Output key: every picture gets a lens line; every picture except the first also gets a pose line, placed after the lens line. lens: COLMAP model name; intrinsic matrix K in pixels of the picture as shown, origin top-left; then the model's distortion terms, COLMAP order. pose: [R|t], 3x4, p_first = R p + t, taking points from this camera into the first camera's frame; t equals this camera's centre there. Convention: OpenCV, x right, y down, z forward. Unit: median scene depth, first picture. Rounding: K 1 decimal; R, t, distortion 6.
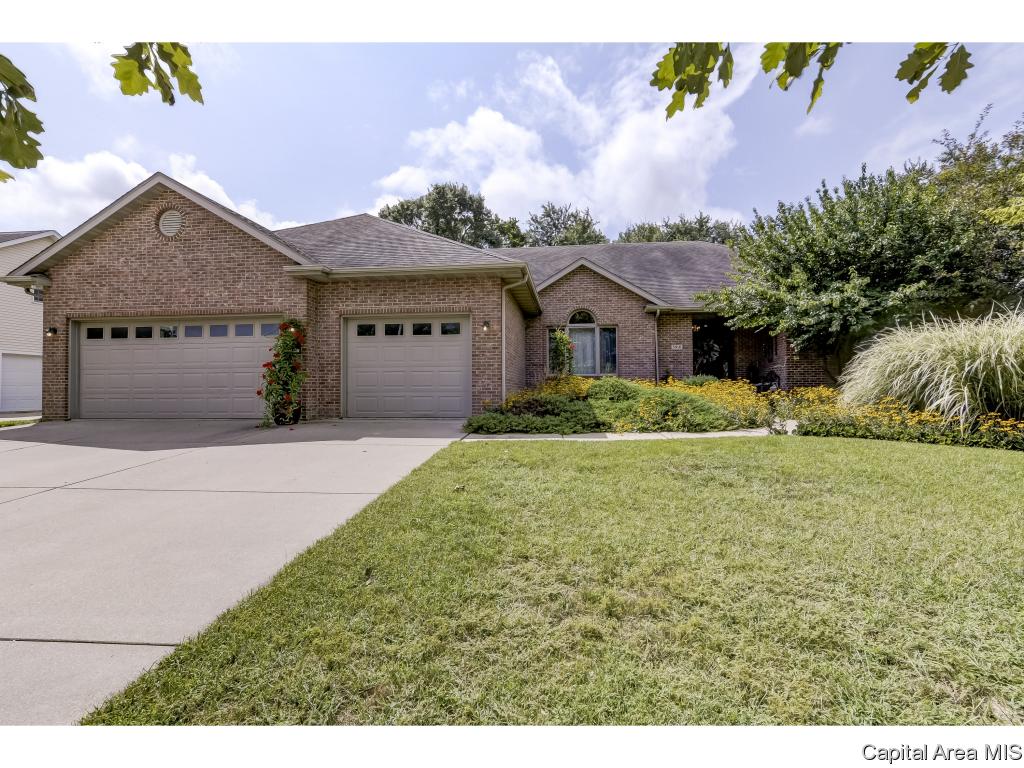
lens RADIAL K [[493.4, 0, 510.6], [0, 493.4, 388.0], [0, 0, 1]] dist [-0.003434, 0.002532]
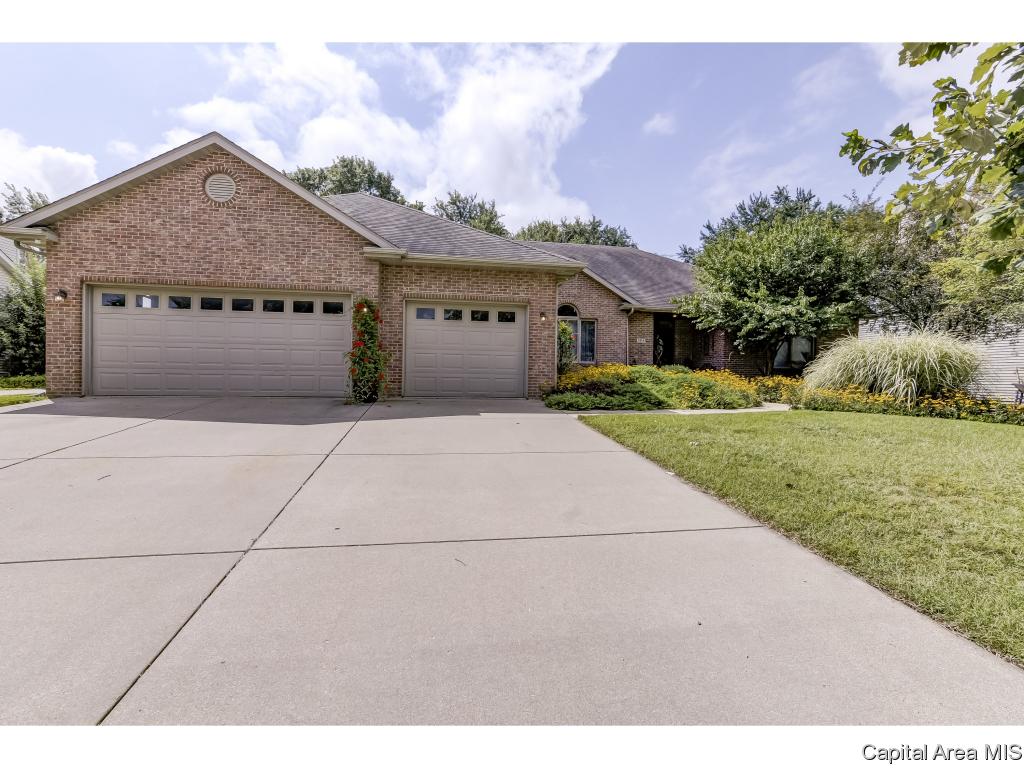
lens RADIAL K [[493.4, 0, 515.3], [0, 493.4, 381.8], [0, 0, 1]] dist [-0.003434, 0.002532]
pose [[0.958630, 0.016848, 0.284157, -0.410028], [-0.021263, 0.999696, 0.012459, 0.010592], [-0.283861, -0.017985, 0.958697, -0.063545]]
